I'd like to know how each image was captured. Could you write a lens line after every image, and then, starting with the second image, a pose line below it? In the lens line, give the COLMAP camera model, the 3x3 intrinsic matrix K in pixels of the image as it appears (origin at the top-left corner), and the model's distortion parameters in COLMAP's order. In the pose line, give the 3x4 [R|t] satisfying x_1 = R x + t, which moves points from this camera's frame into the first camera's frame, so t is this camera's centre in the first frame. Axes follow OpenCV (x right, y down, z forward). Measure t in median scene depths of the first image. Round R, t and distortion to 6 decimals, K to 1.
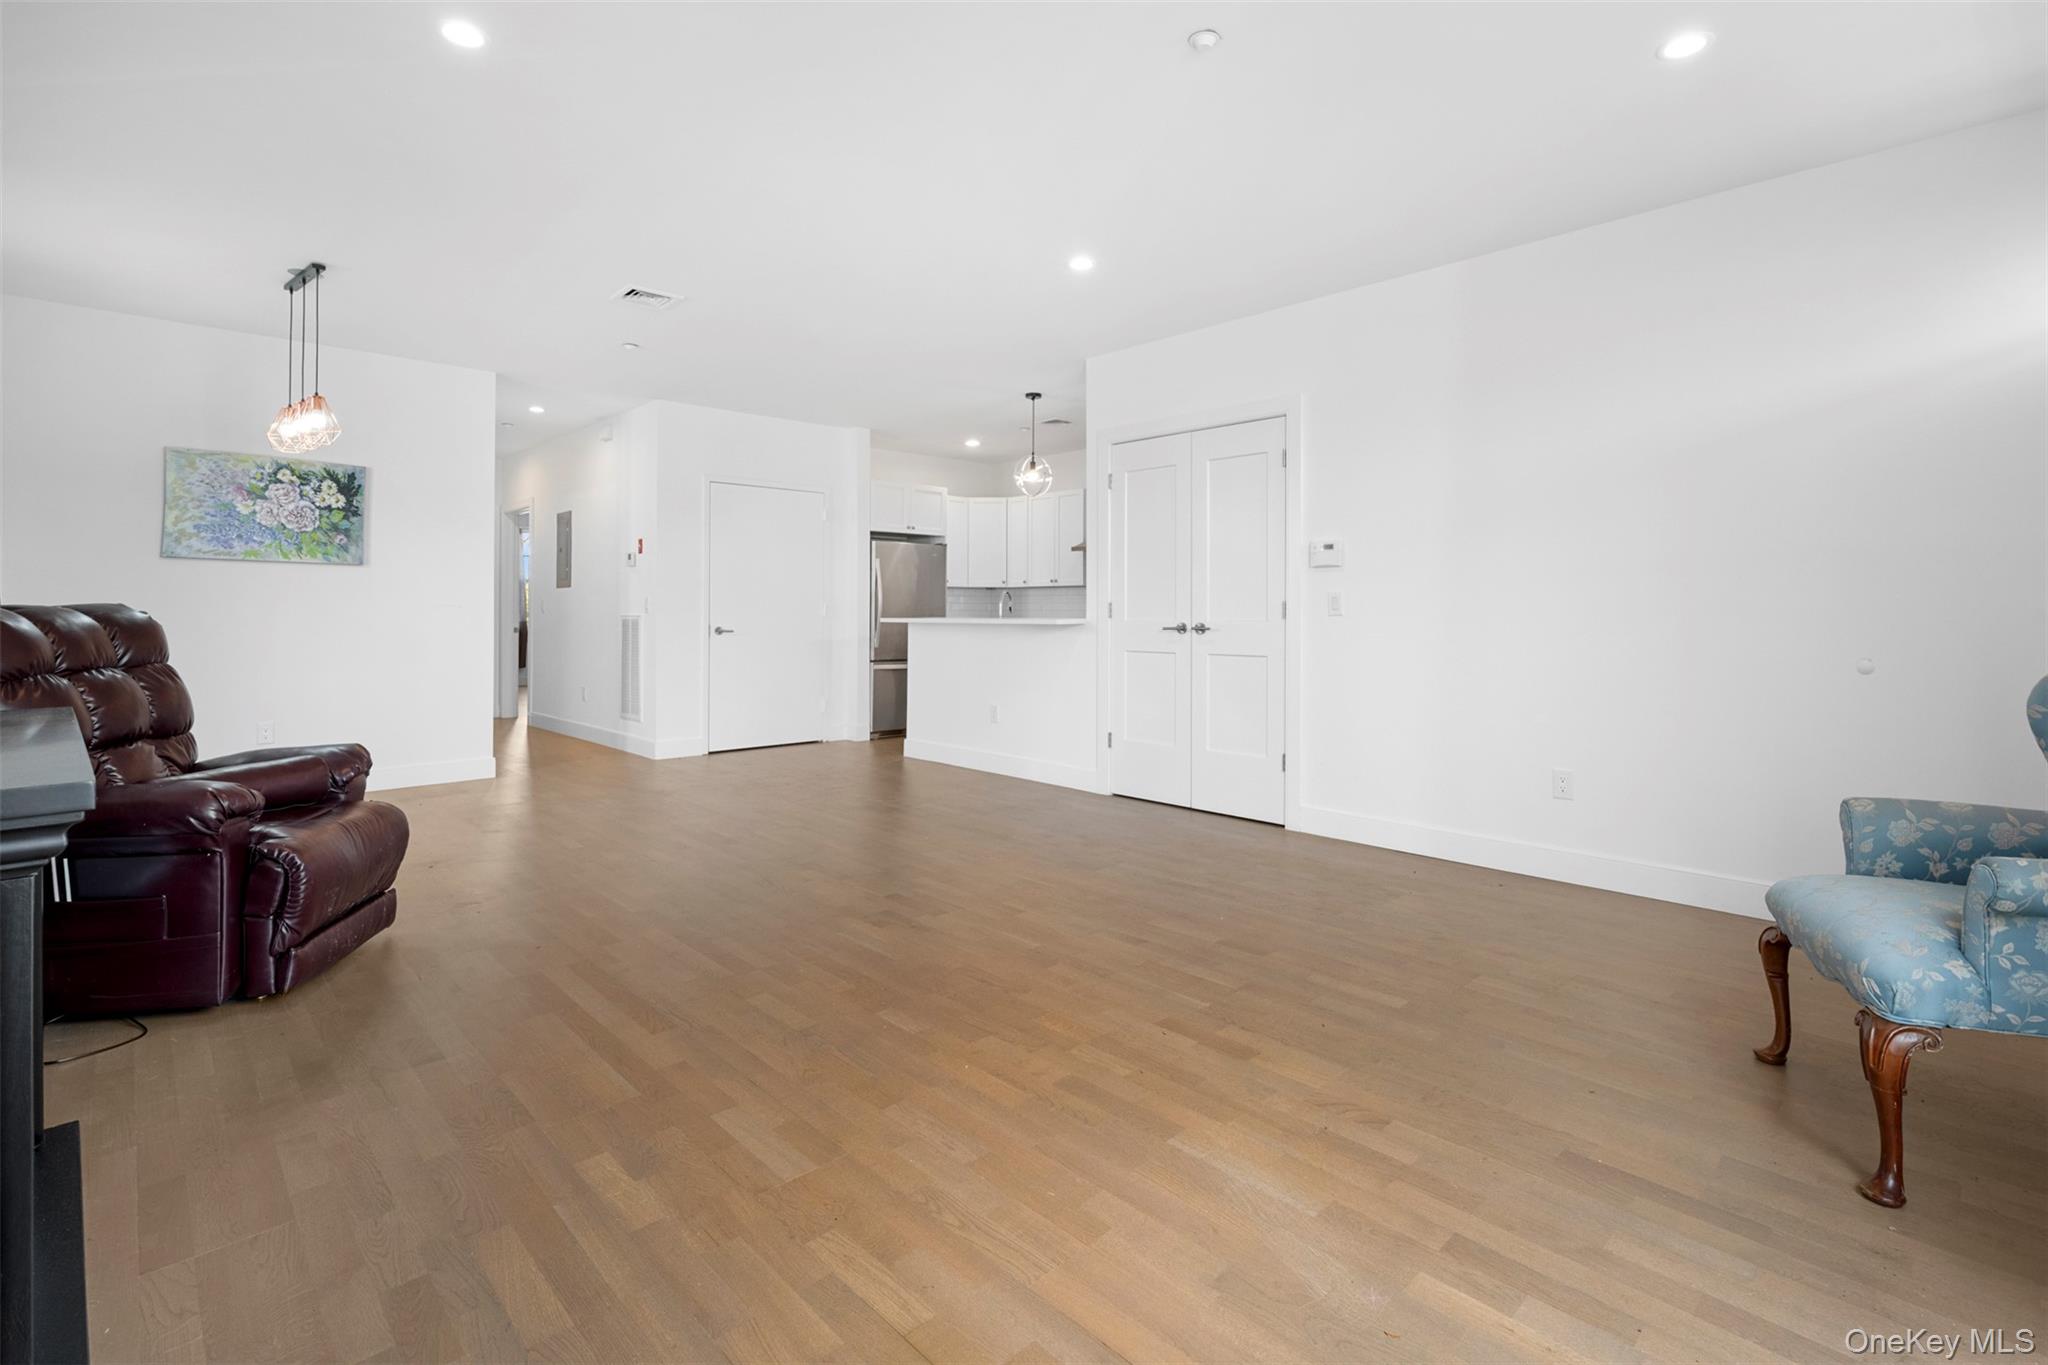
lens RADIAL K [[957.0, 0, 1043.3], [0, 957.0, 605.1], [0, 0, 1]] dist [-0.000753, -0.000469]
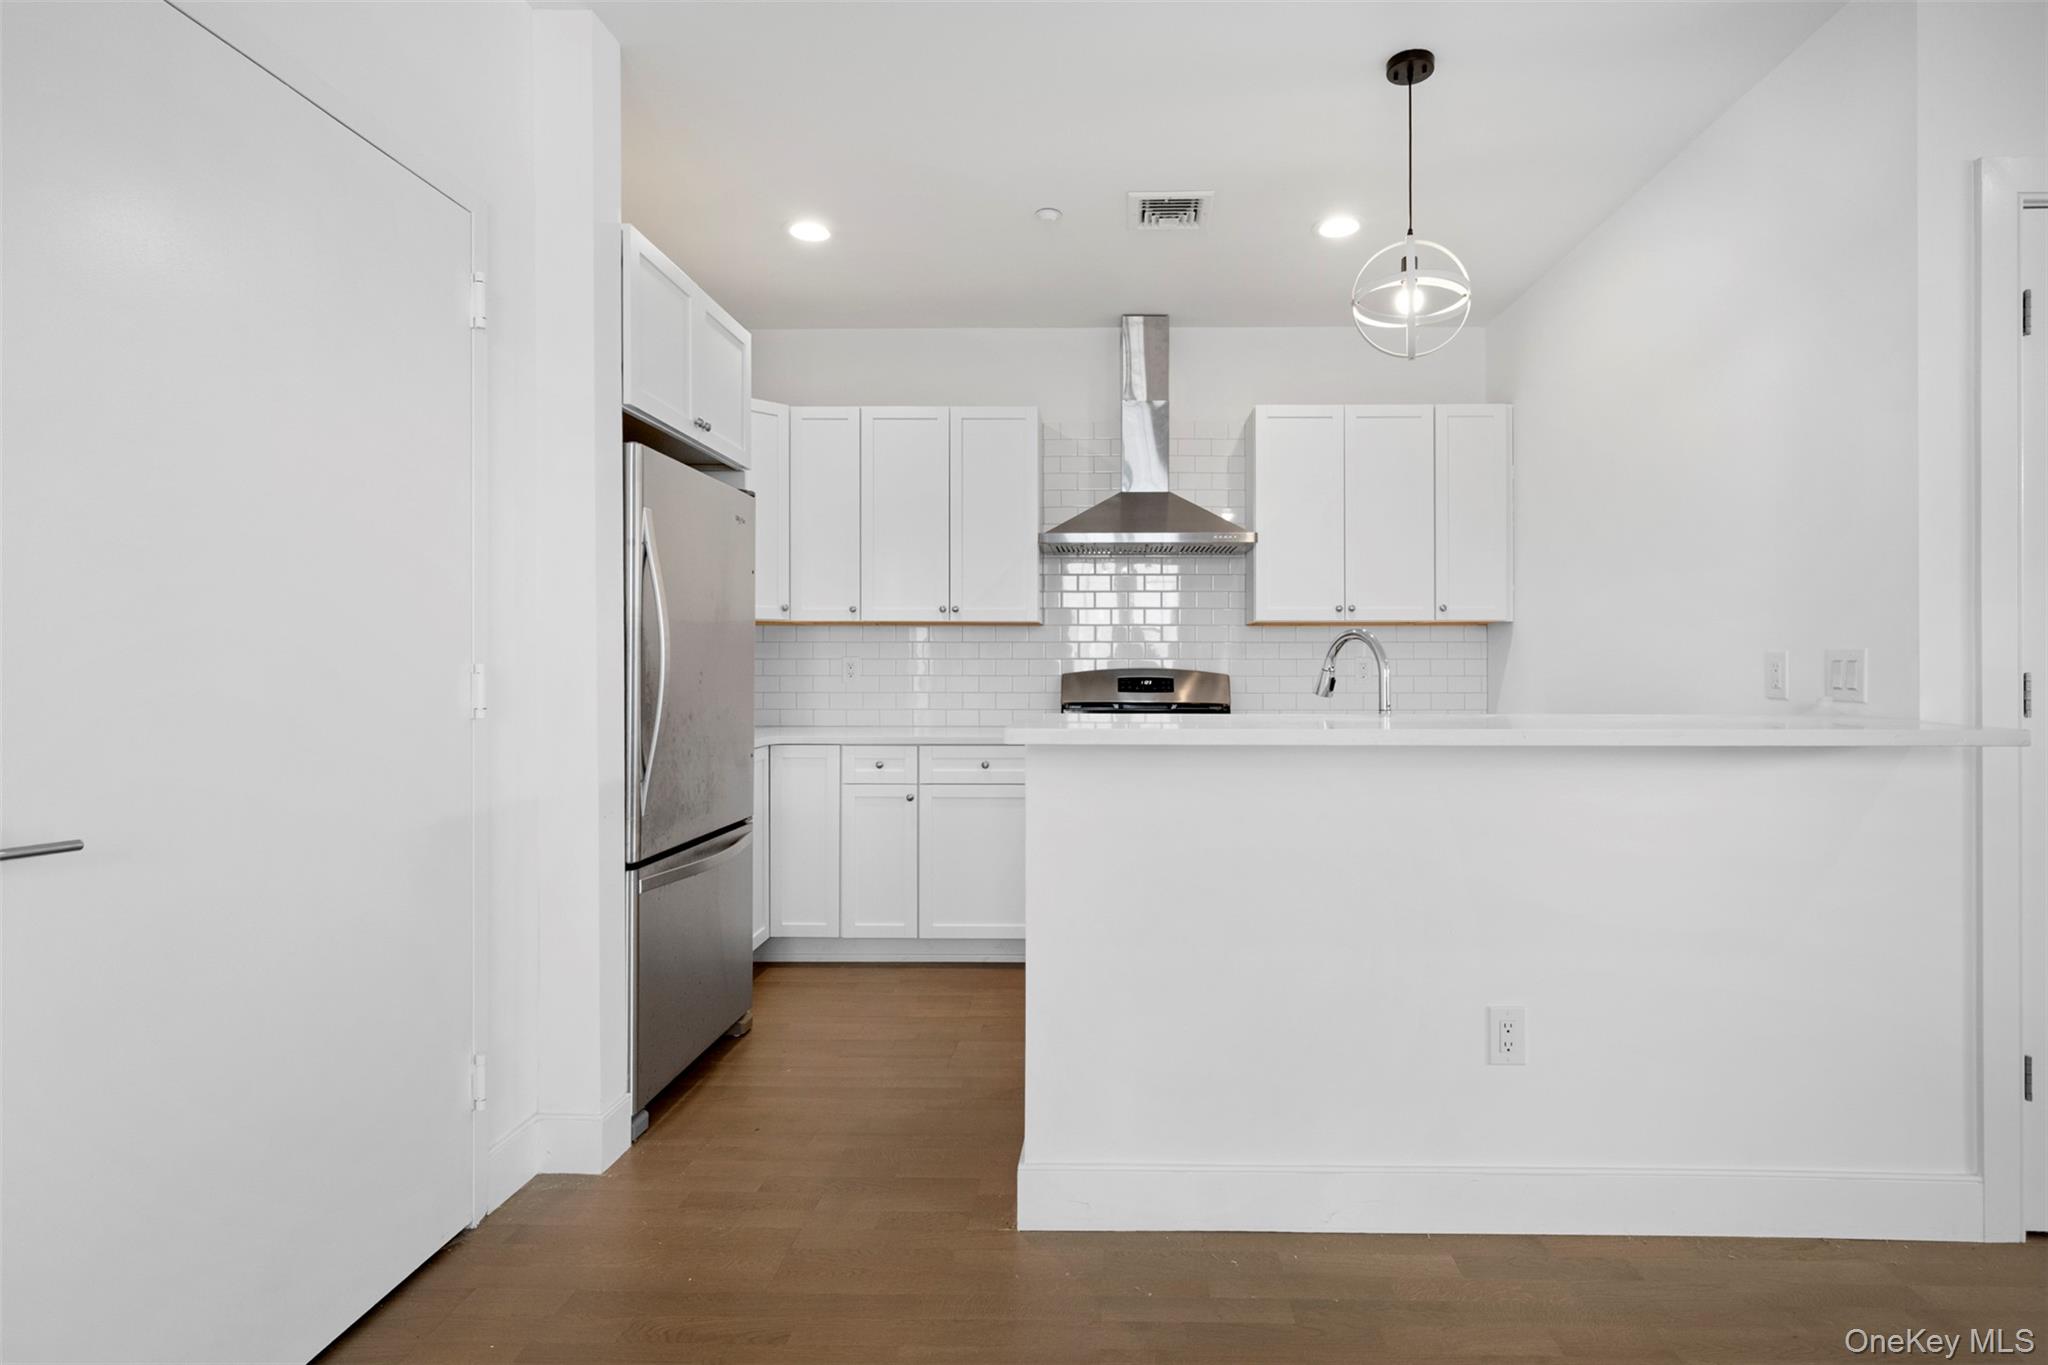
lens RADIAL K [[957.0, 0, 1074.2], [0, 957.0, 667.9], [0, 0, 1]] dist [-0.000753, -0.000469]
pose [[0.713230, -0.005308, 0.700910, -0.420388], [-0.004750, 0.999912, 0.012406, -0.006409], [-0.700914, -0.012178, 0.713142, 1.040172]]
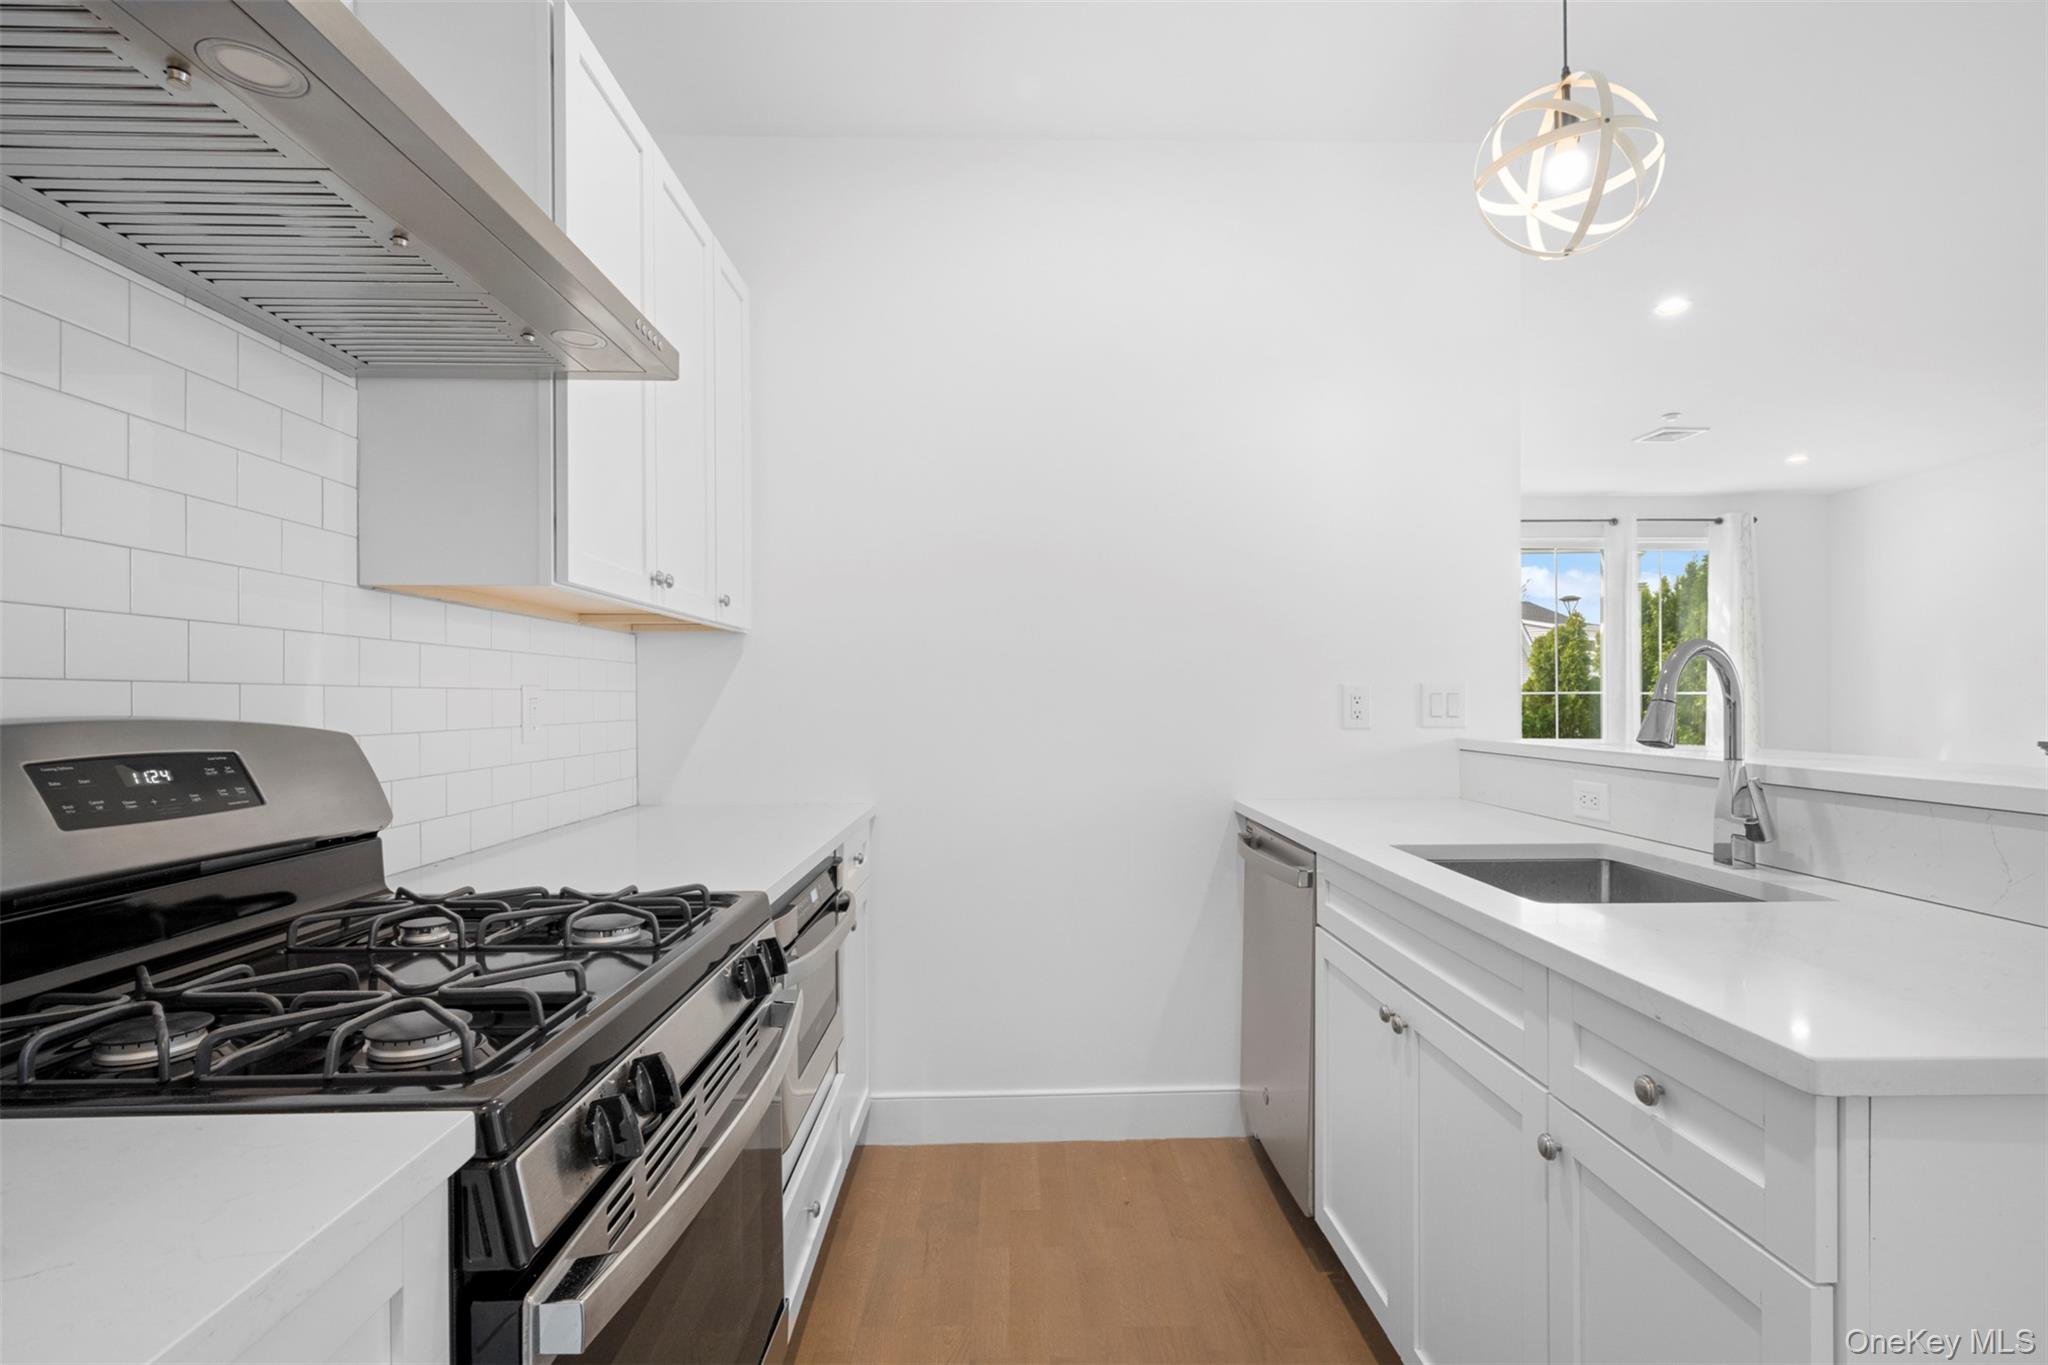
lens RADIAL K [[957.0, 0, 1030.4], [0, 957.0, 704.6], [0, 0, 1]] dist [-0.000753, -0.000469]
pose [[-0.739560, -0.002015, 0.673088, -0.103027], [-0.002756, 0.999996, -0.000035, -0.000076], [-0.673085, -0.001881, -0.739563, 1.549327]]
